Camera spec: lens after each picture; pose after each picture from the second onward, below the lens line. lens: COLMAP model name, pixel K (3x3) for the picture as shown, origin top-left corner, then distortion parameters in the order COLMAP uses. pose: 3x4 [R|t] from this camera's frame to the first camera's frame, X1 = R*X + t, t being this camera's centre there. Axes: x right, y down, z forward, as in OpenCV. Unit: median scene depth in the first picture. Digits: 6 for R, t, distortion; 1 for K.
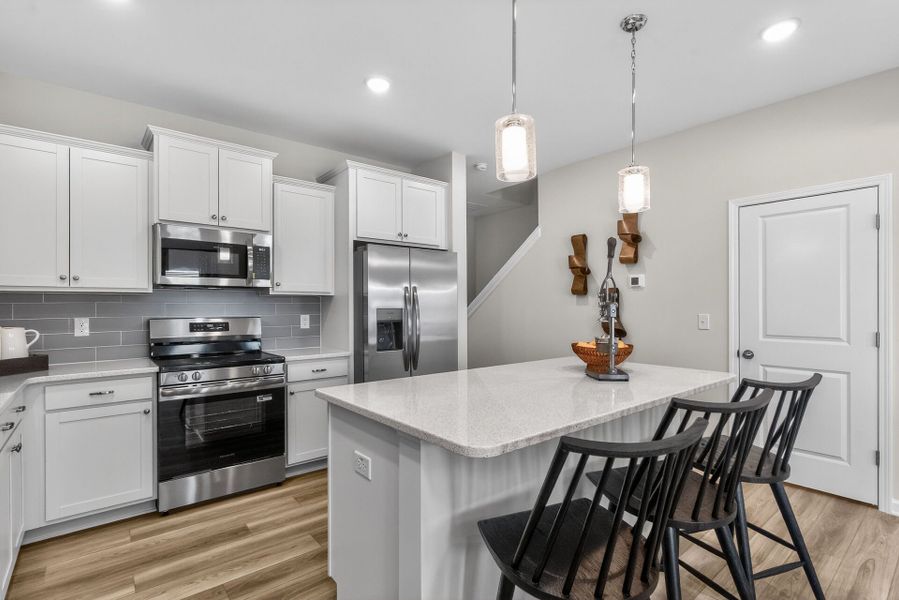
lens RADIAL K [[433.1, 0, 447.9], [0, 433.1, 305.3], [0, 0, 1]] dist [0.000991, 0.000136]
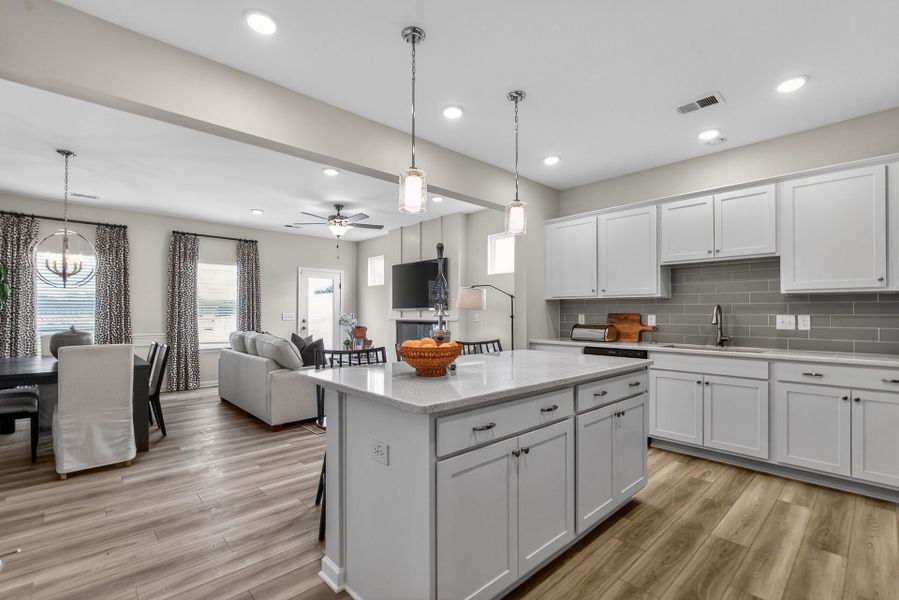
lens RADIAL K [[400.0, 0, 453.4], [0, 400.0, 305.3], [0, 0, 1]] dist [-0.001043, -0.000220]
pose [[-0.997767, -0.000505, -0.066784, 0.267172], [0.001128, 0.999701, -0.024414, 0.023529], [0.066776, -0.024435, -0.997469, 1.334315]]
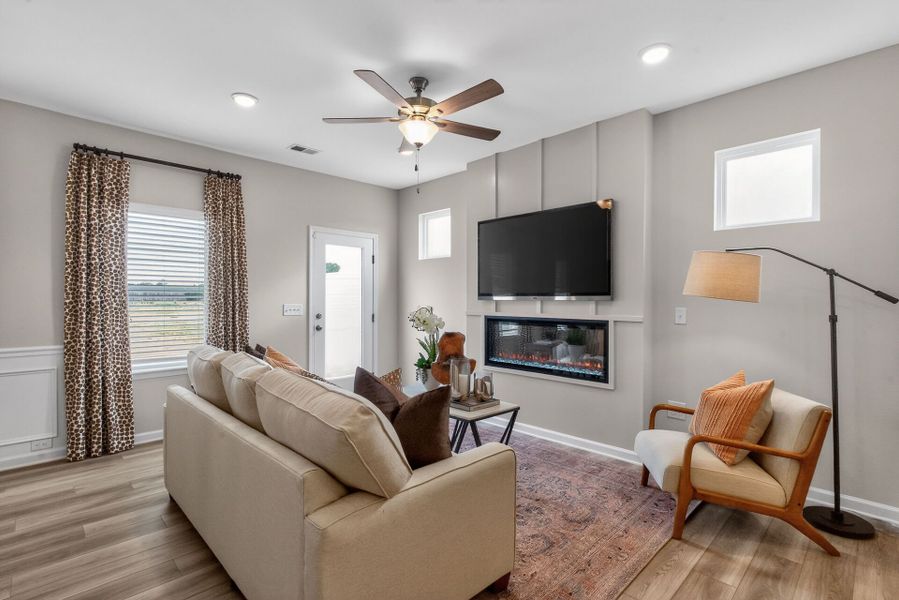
lens RADIAL K [[417.3, 0, 447.0], [0, 417.3, 299.6], [0, 0, 1]] dist [0.001467, 0.000484]
pose [[-0.995755, -0.000972, -0.092035, 0.669663], [-0.000816, 0.999998, -0.001728, 0.000021], [0.092037, -0.001645, -0.995754, 0.441069]]
